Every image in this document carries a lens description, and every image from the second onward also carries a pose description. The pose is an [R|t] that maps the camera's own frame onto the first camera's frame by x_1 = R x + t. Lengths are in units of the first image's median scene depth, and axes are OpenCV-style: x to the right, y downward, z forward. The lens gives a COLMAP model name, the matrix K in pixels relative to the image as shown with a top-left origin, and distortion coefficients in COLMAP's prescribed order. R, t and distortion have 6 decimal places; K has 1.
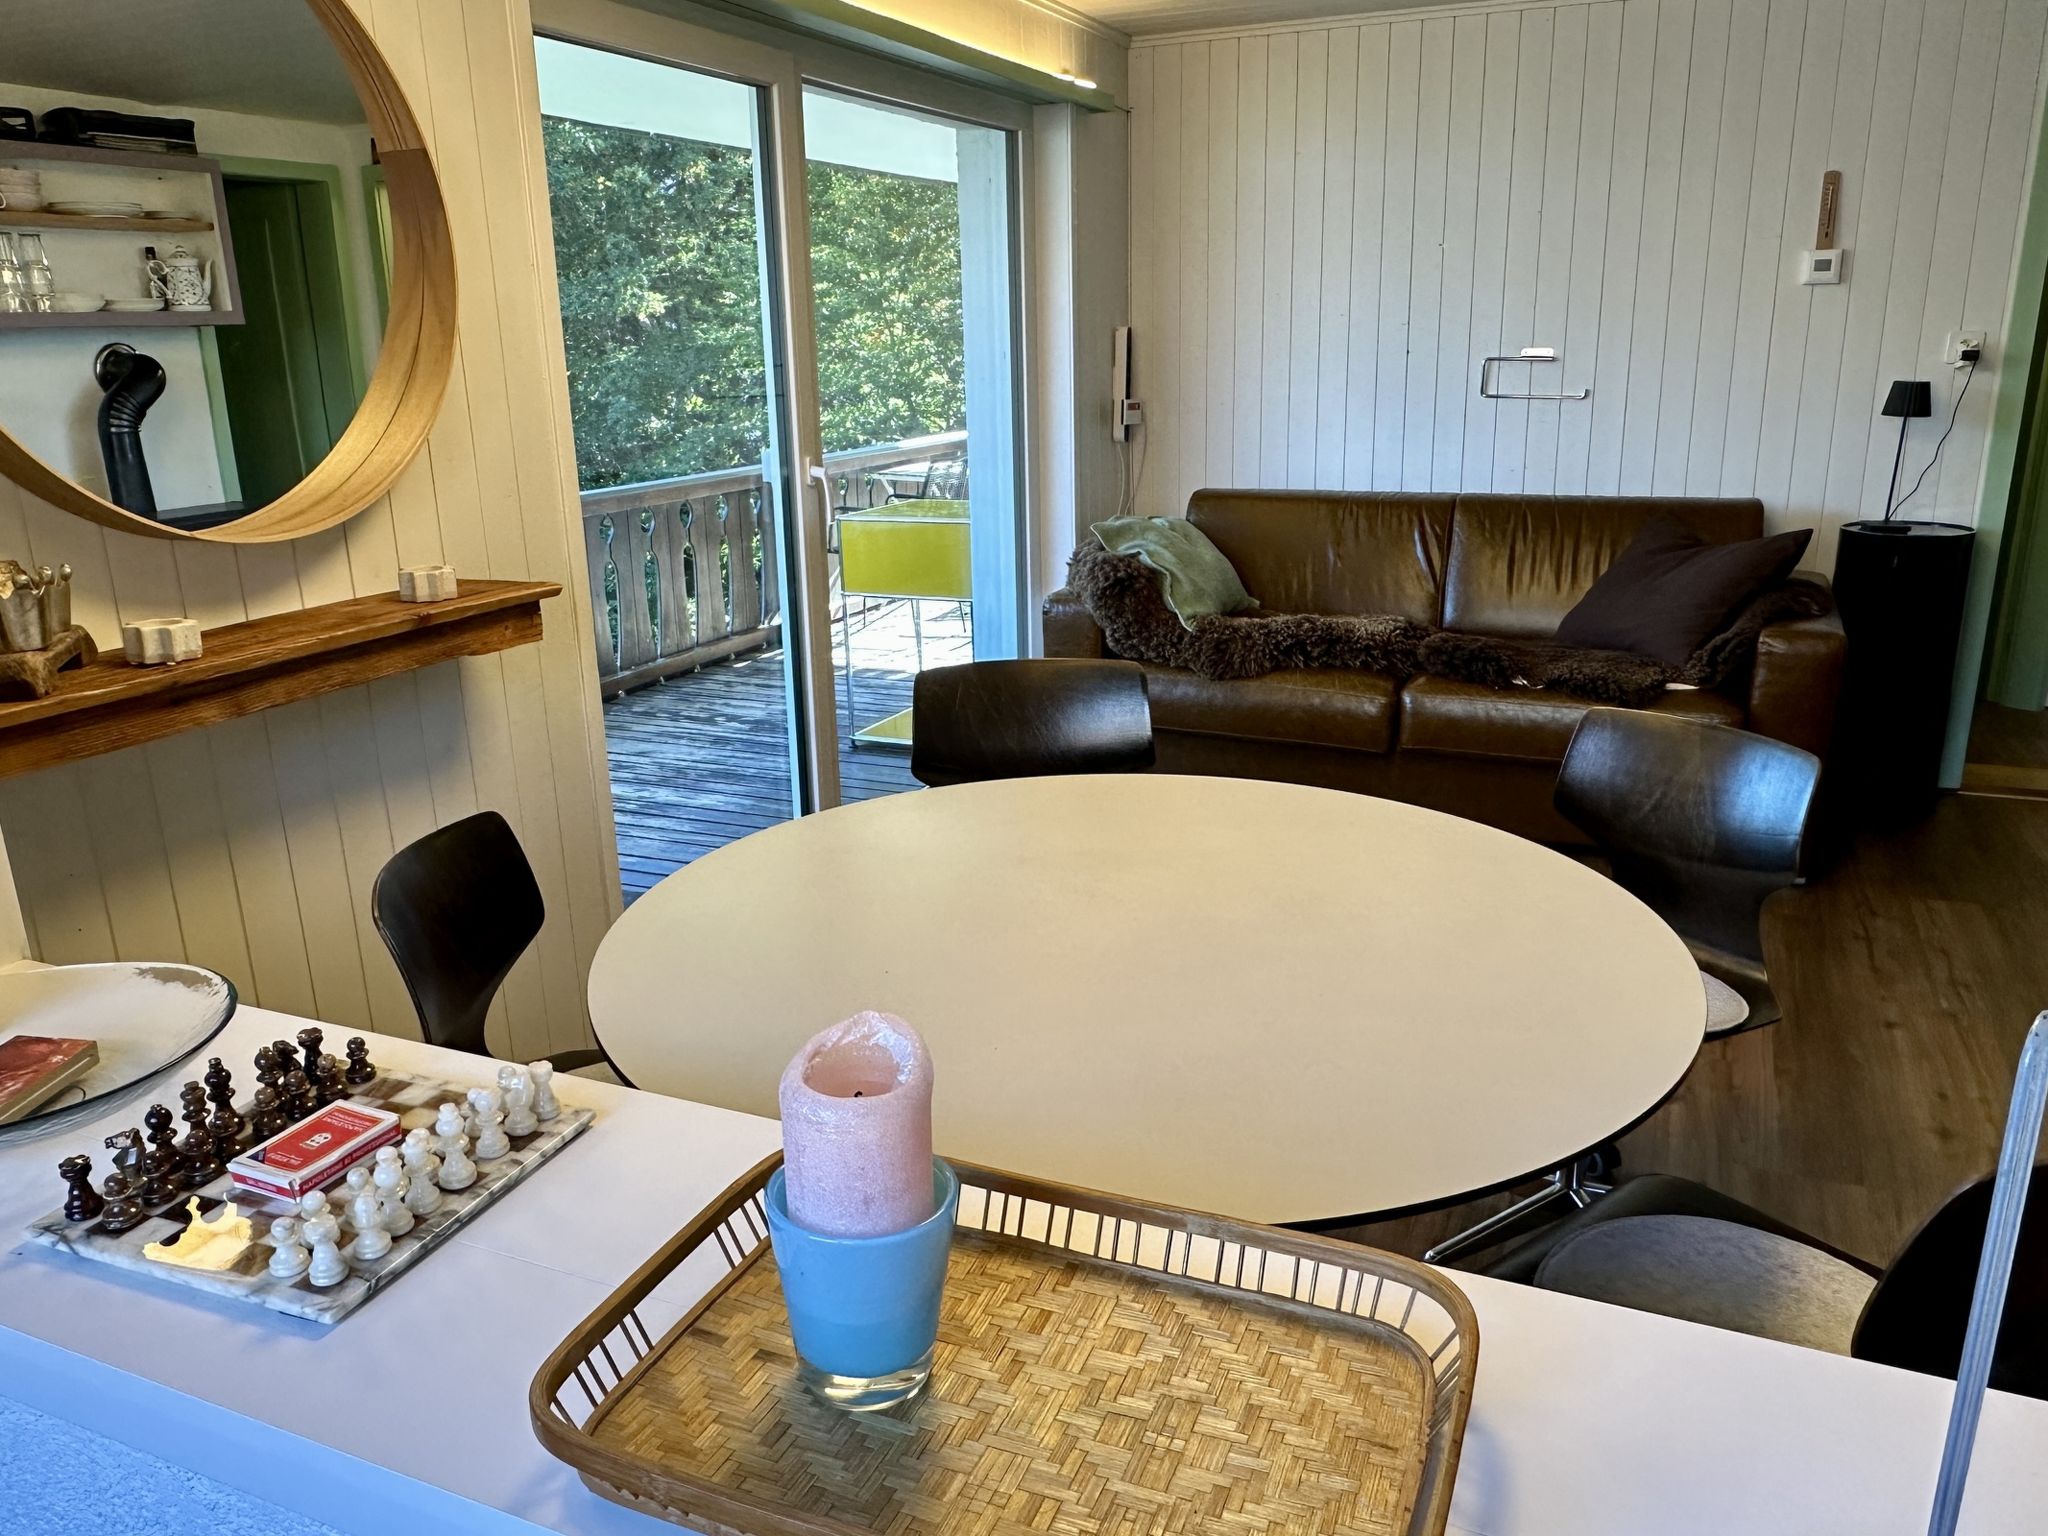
lens RADIAL K [[1472.6, 0, 1024.0], [0, 1472.6, 768.0], [0, 0, 1]] dist [0.001040, -0.011086]
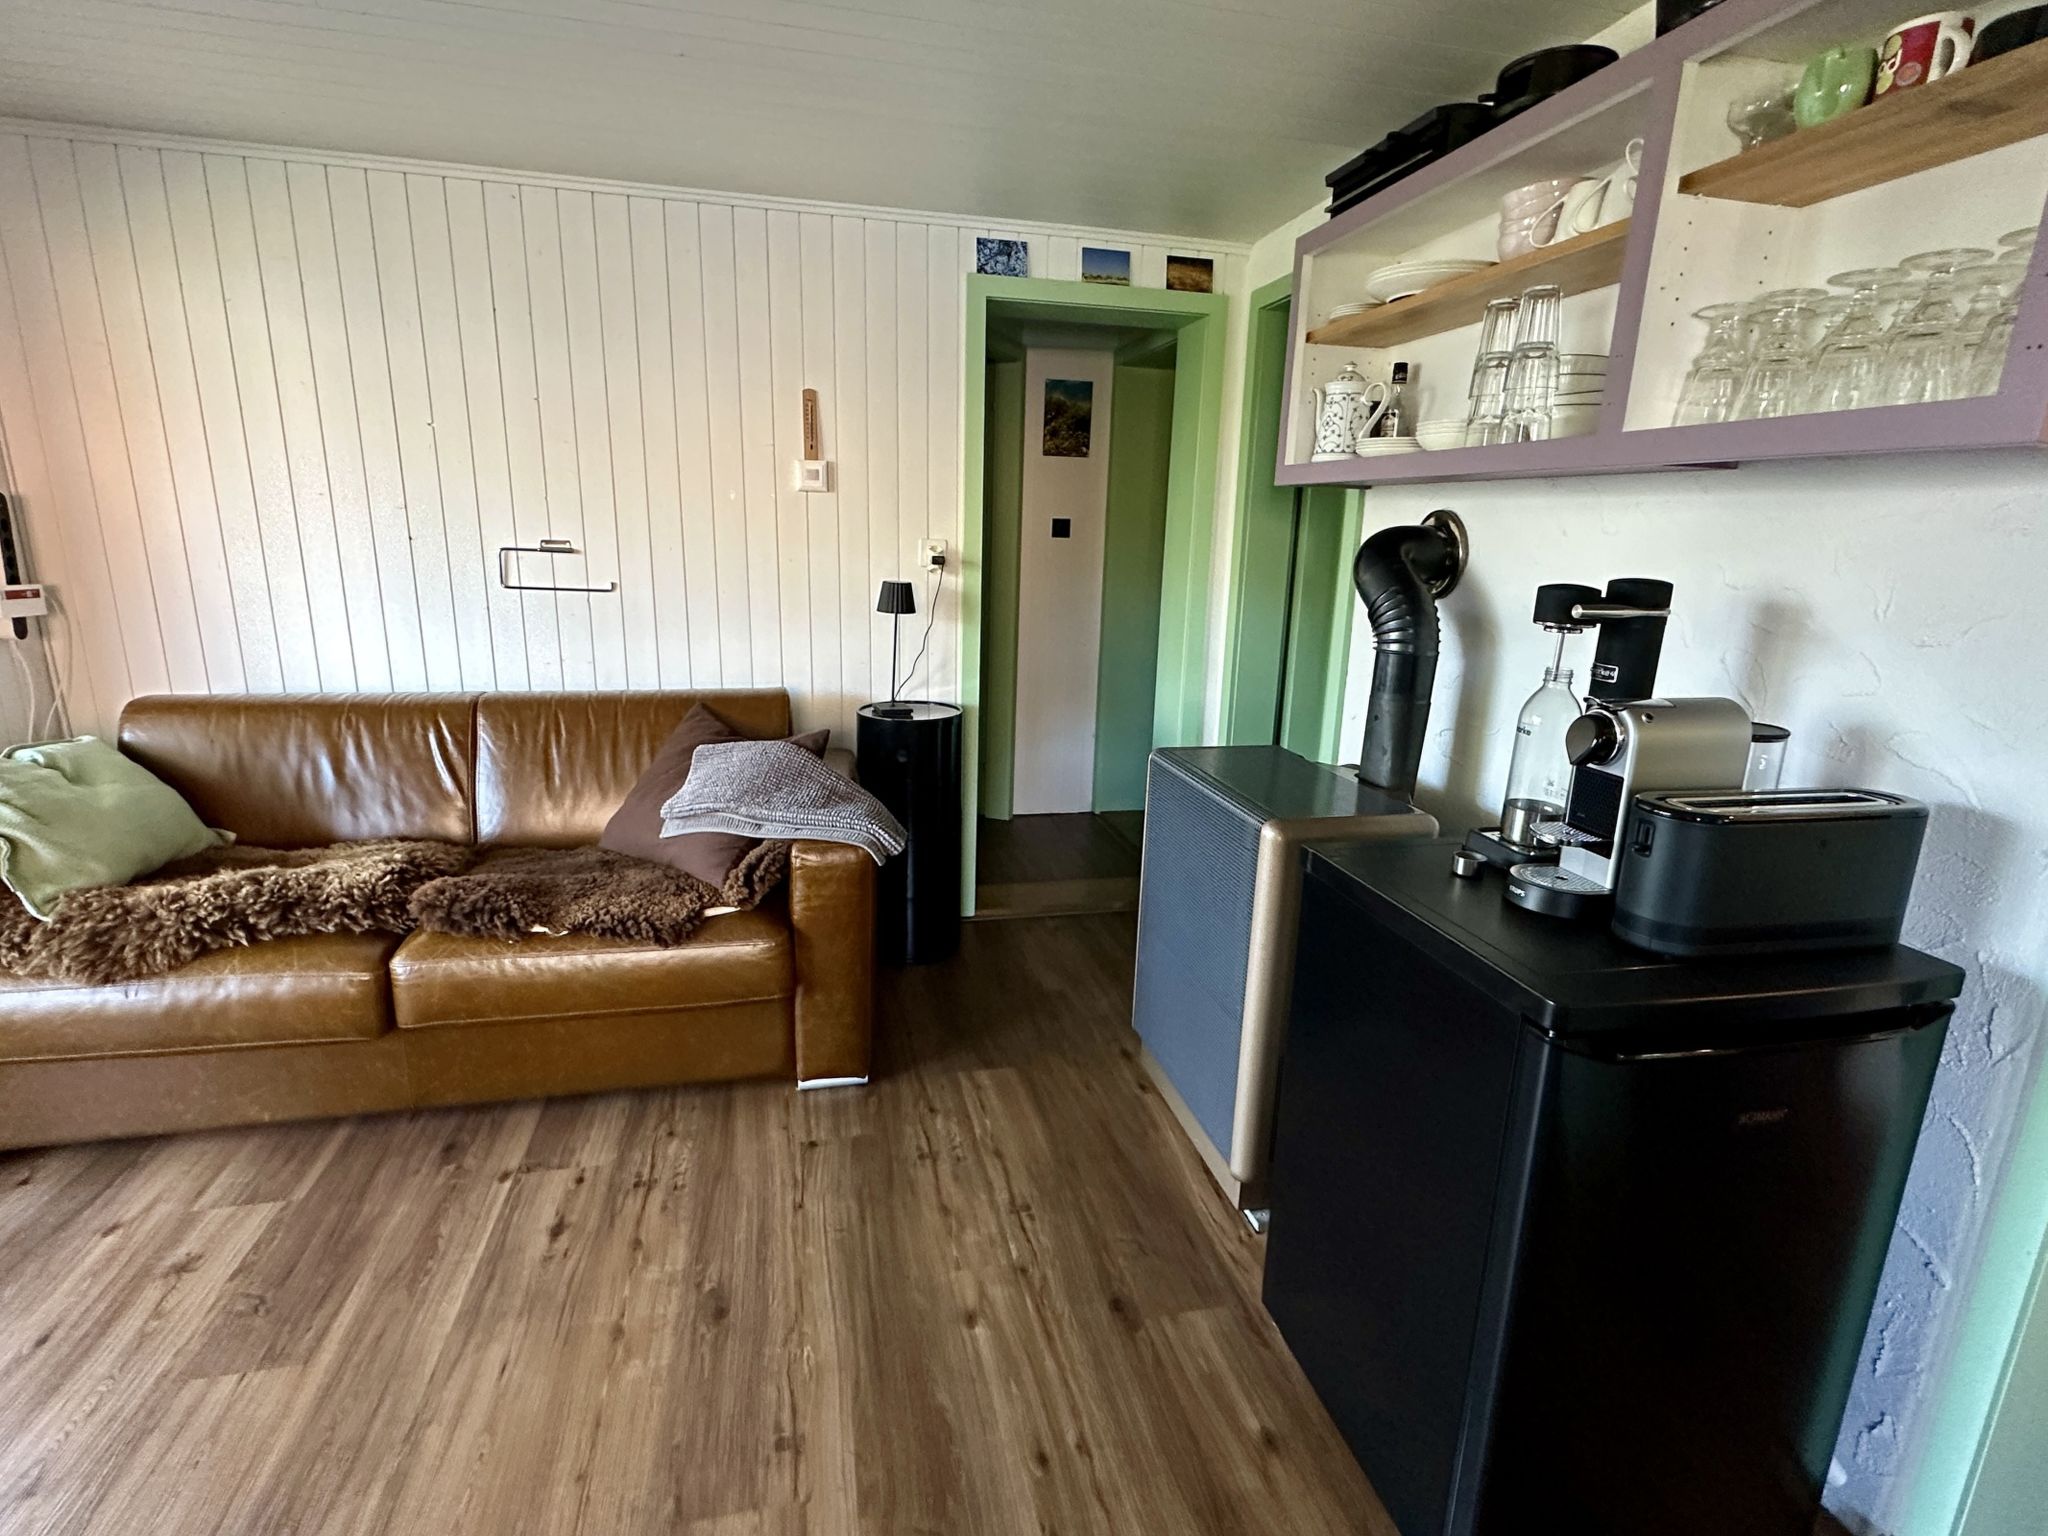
lens RADIAL K [[967.5, 0, 1024.0], [0, 967.5, 768.0], [0, 0, 1]] dist [-0.001158, 0.000457]
pose [[0.791013, -0.104129, 0.602872, 0.213749], [0.129558, 0.991571, 0.001276, -0.107023], [-0.597923, 0.077098, 0.797837, 0.352143]]
